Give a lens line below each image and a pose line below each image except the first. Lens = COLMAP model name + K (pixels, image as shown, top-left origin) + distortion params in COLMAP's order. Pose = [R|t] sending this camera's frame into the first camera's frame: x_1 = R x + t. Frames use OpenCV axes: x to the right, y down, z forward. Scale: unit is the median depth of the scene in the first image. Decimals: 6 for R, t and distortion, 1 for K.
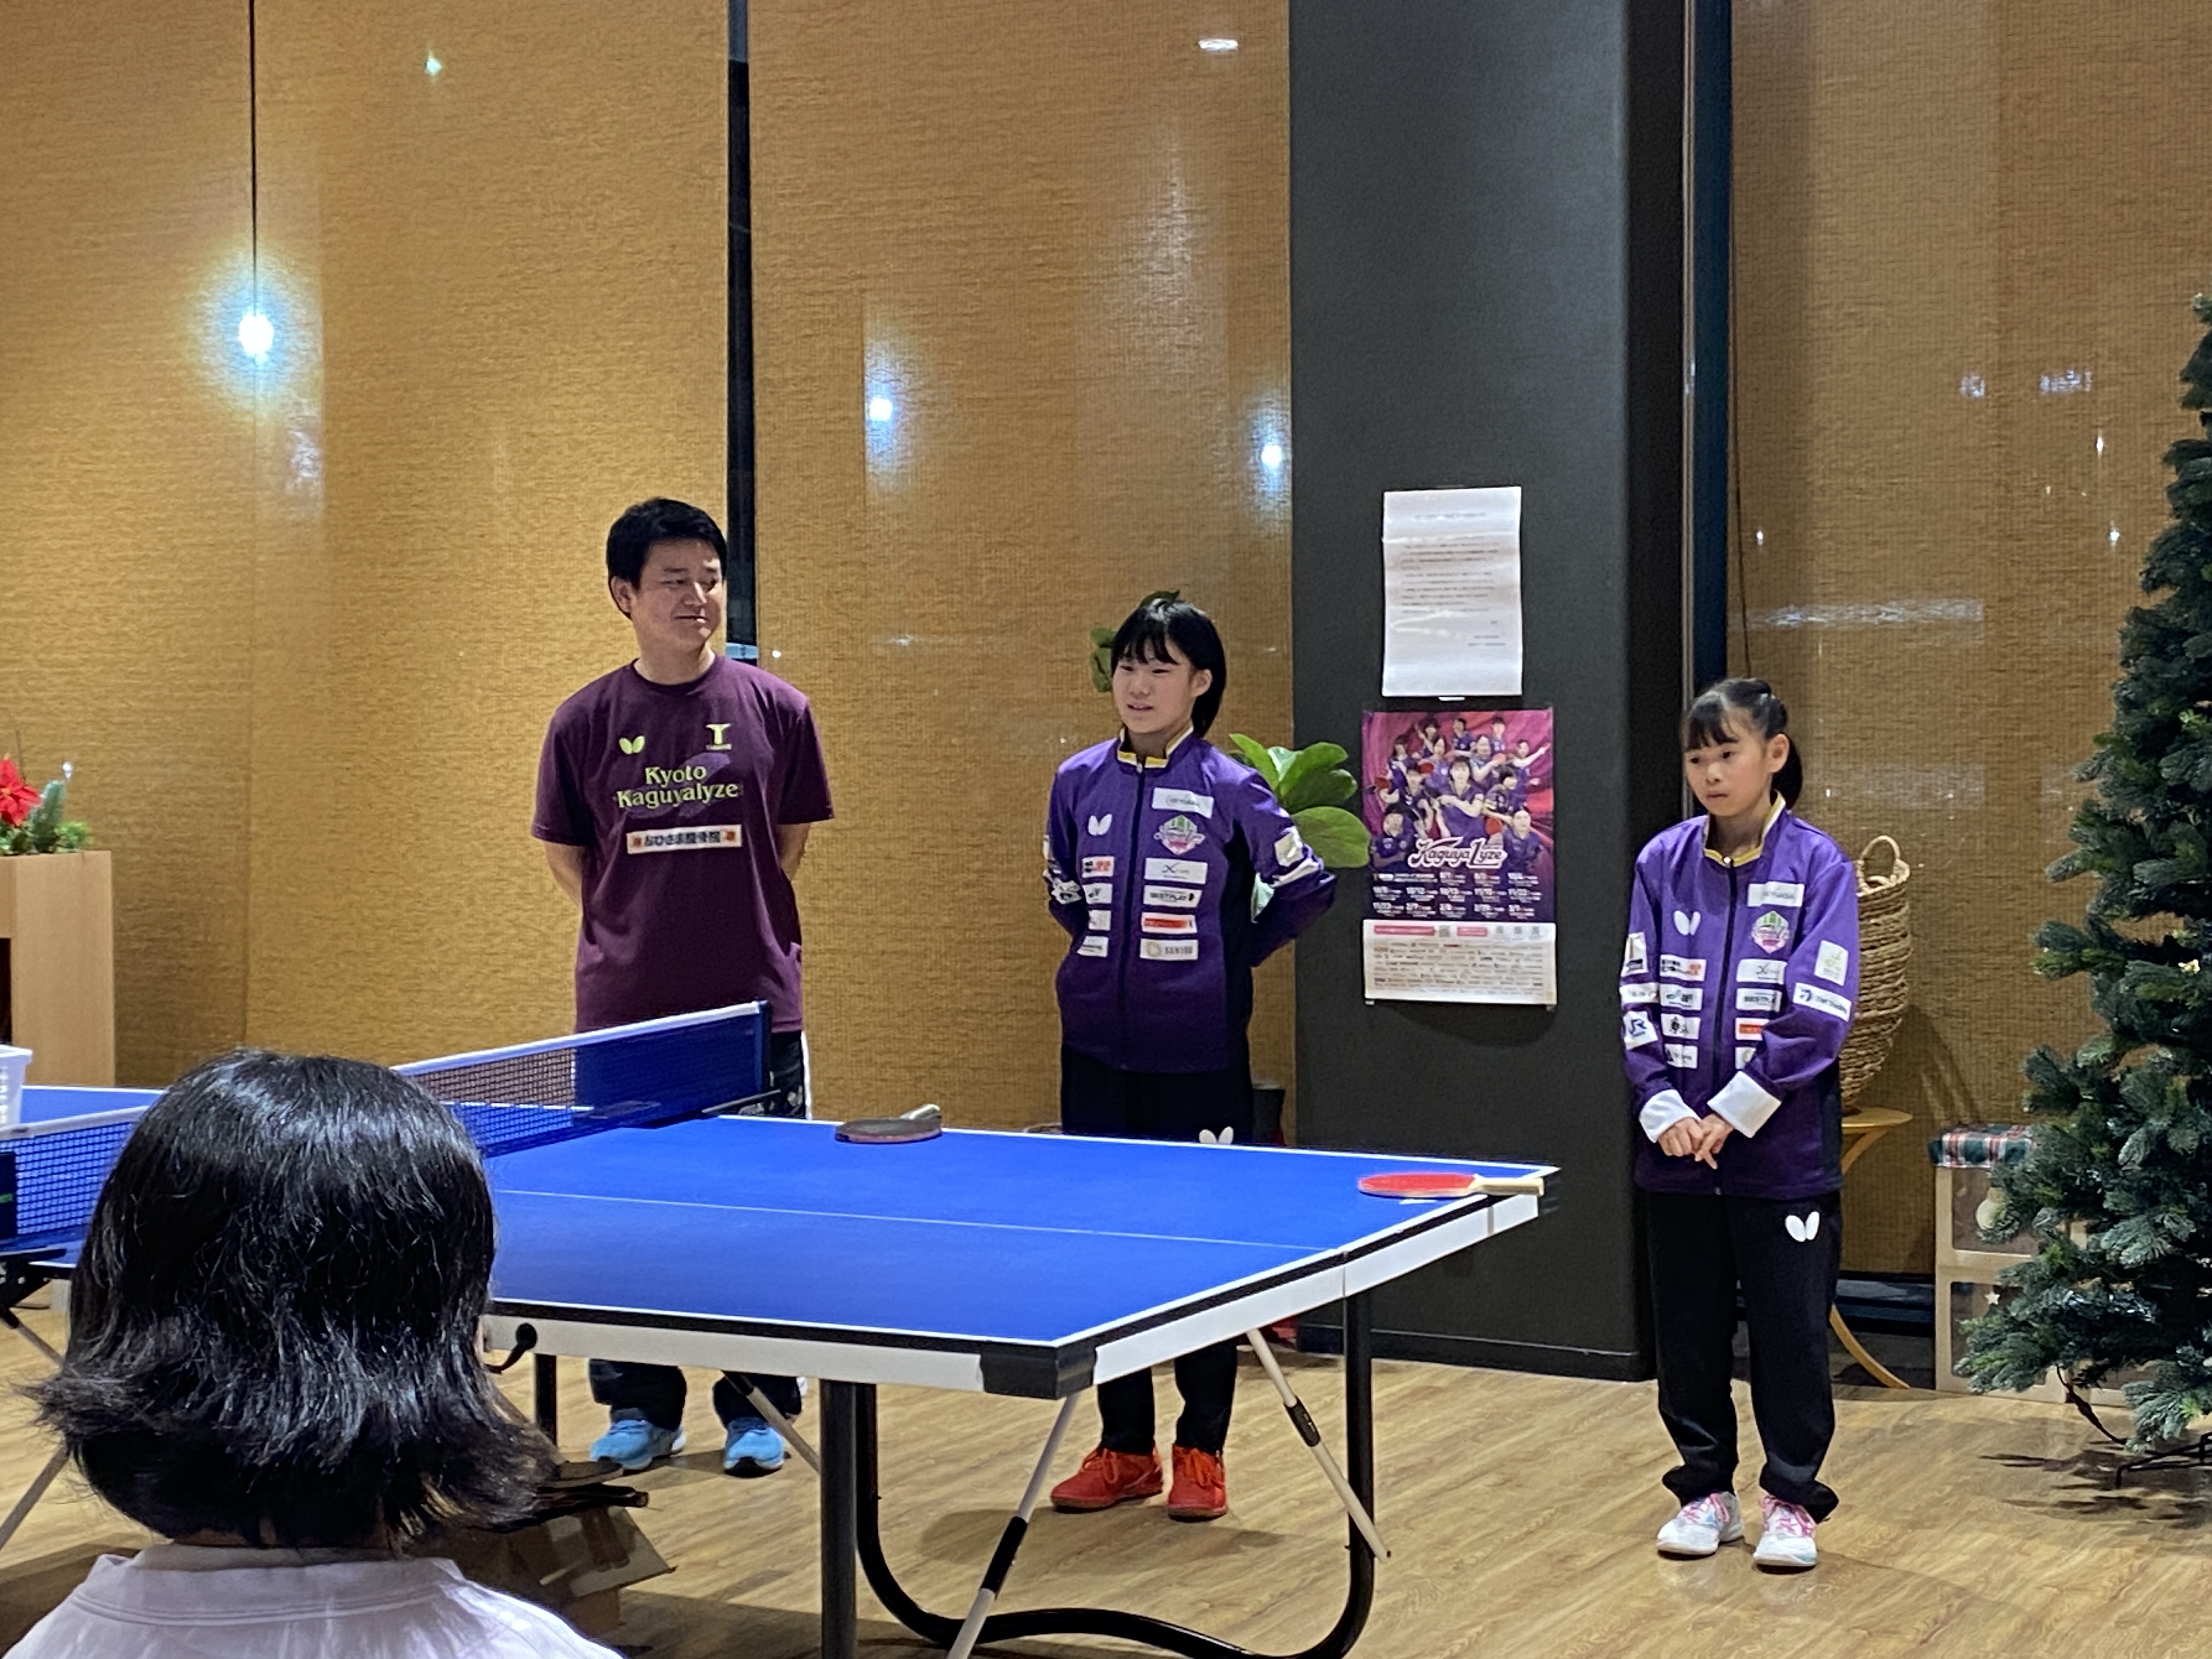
lens RADIAL K [[3828.7, 0, 1106.3], [0, 3828.7, 827.8], [0, 0, 1]] dist [0.146326, 0.000000]
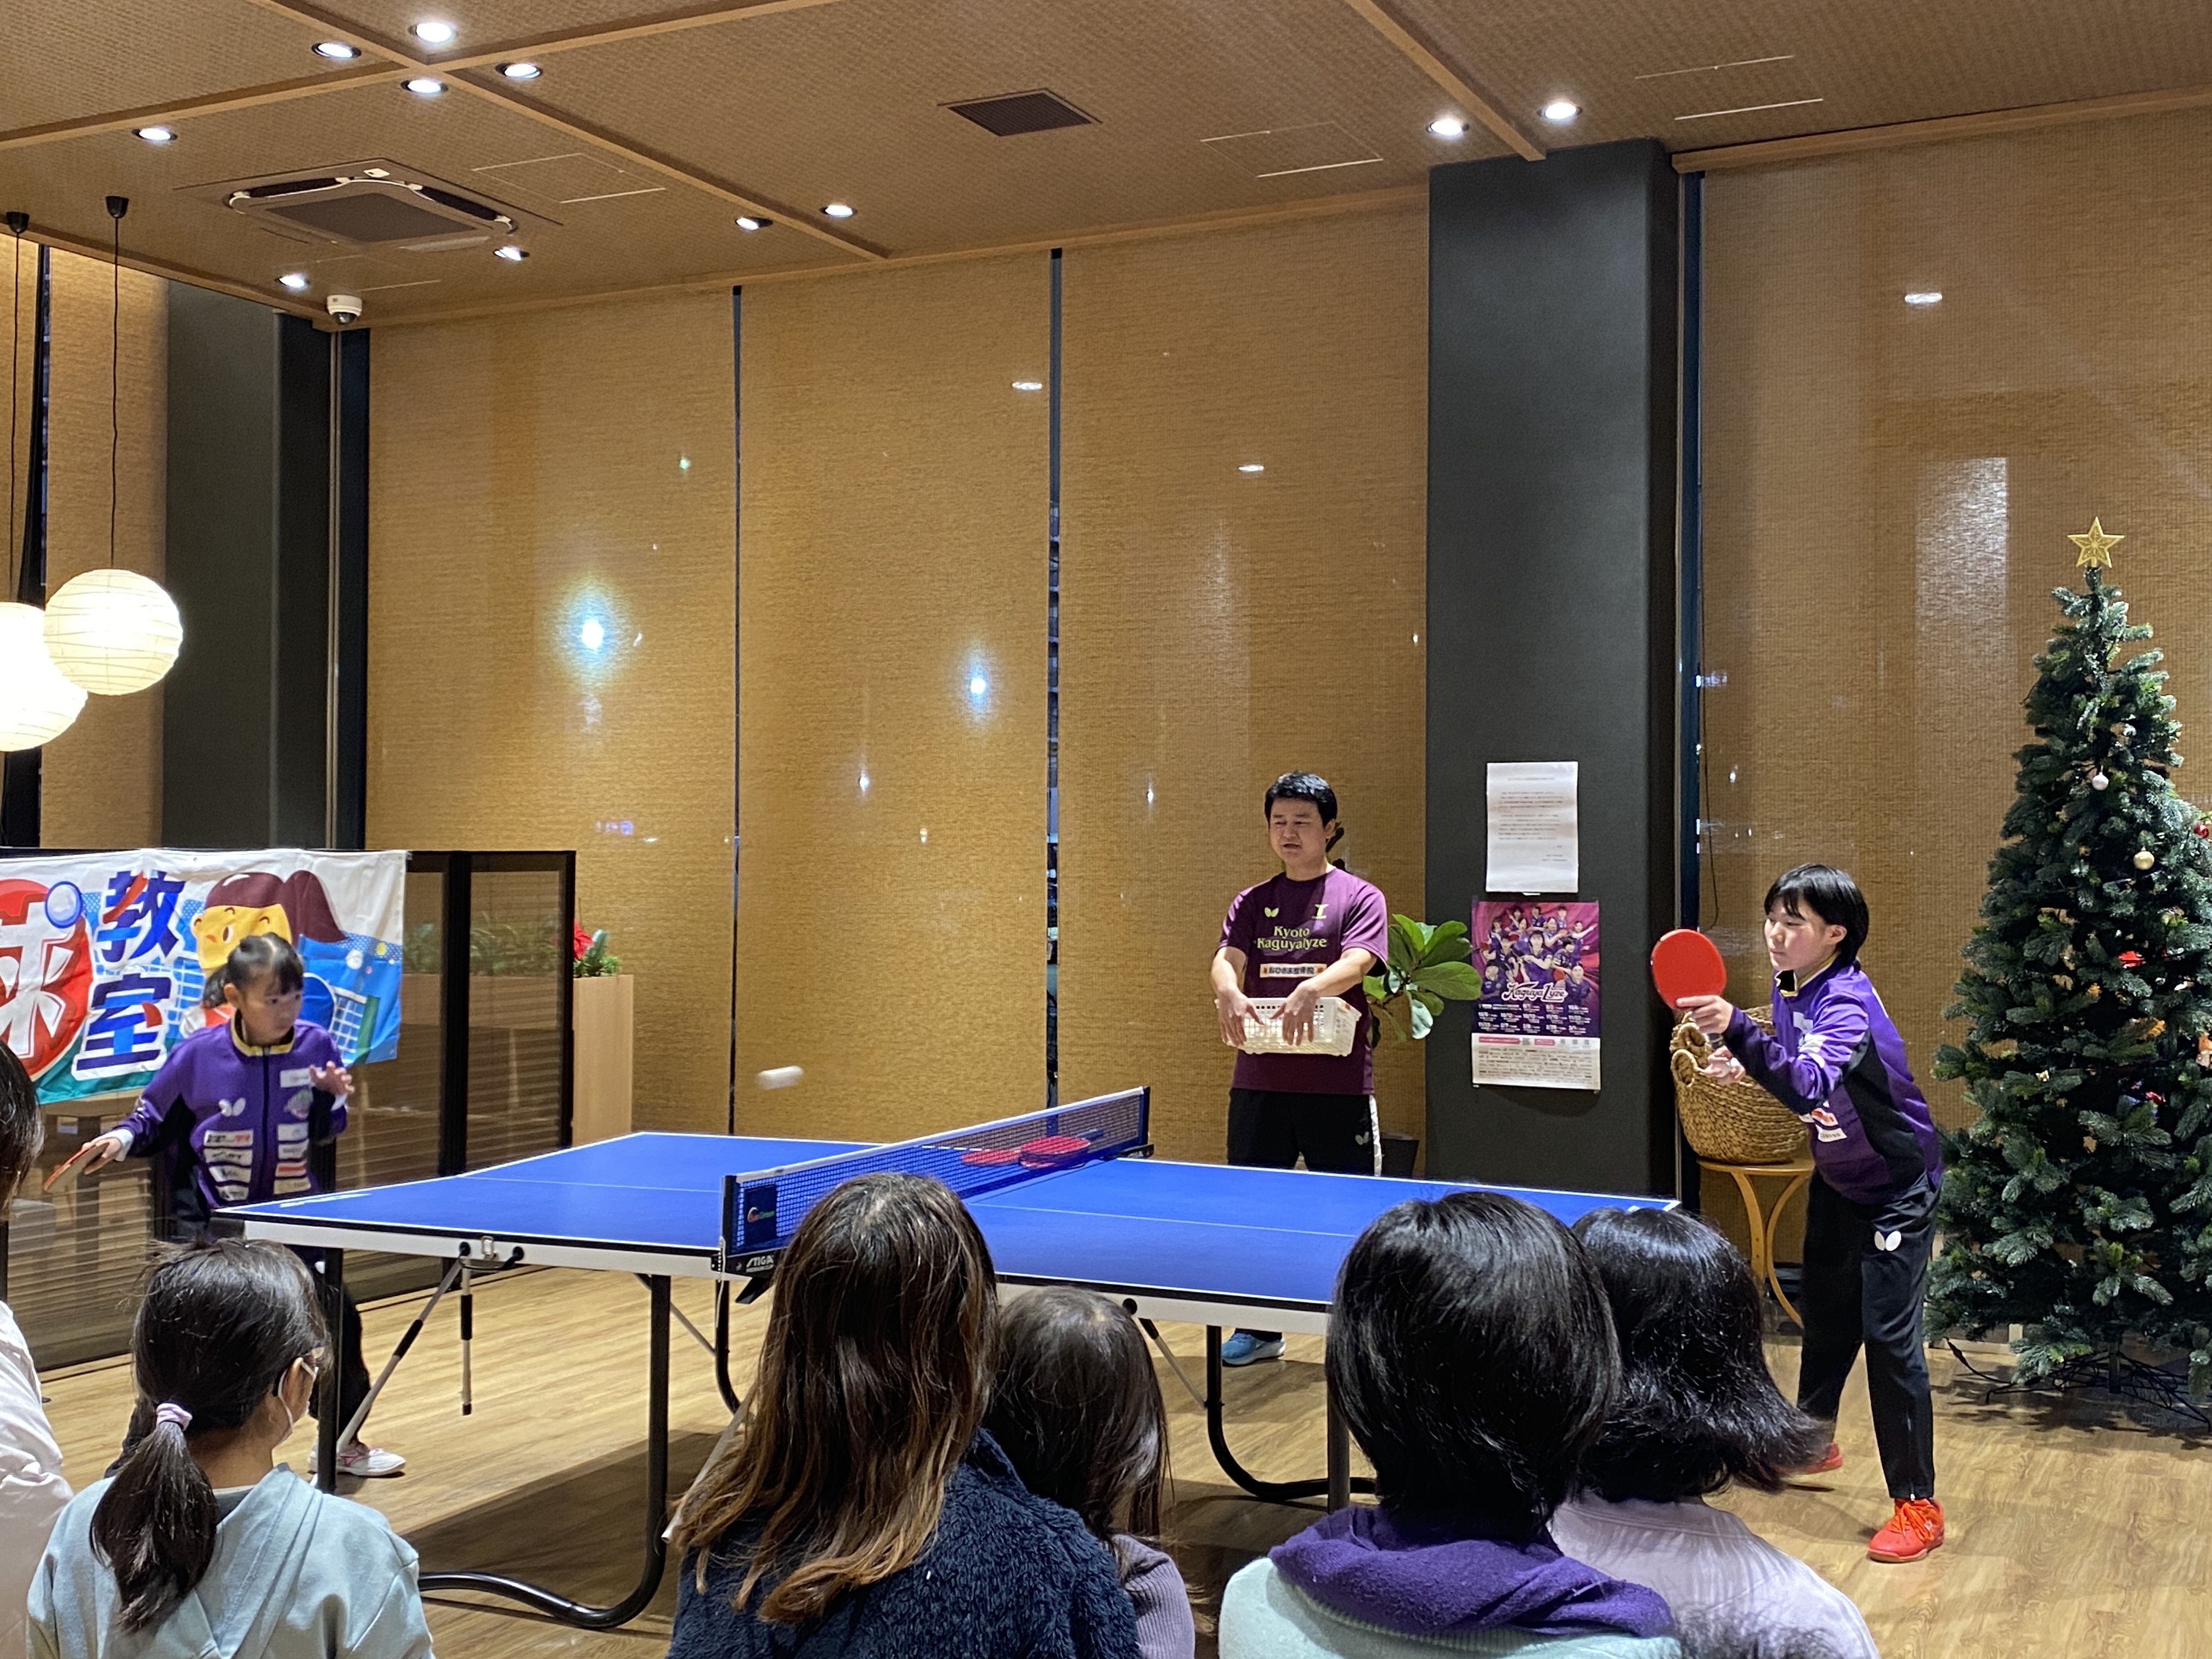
lens RADIAL K [[2442.8, 0, 1105.9], [0, 2442.8, 831.4], [0, 0, 1]] dist [0.046419, 0.000000]
pose [[0.999704, 0.013771, 0.020054, -0.106626], [-0.012819, 0.998819, -0.046864, -0.010014], [-0.020676, 0.046593, 0.998700, -0.005405]]
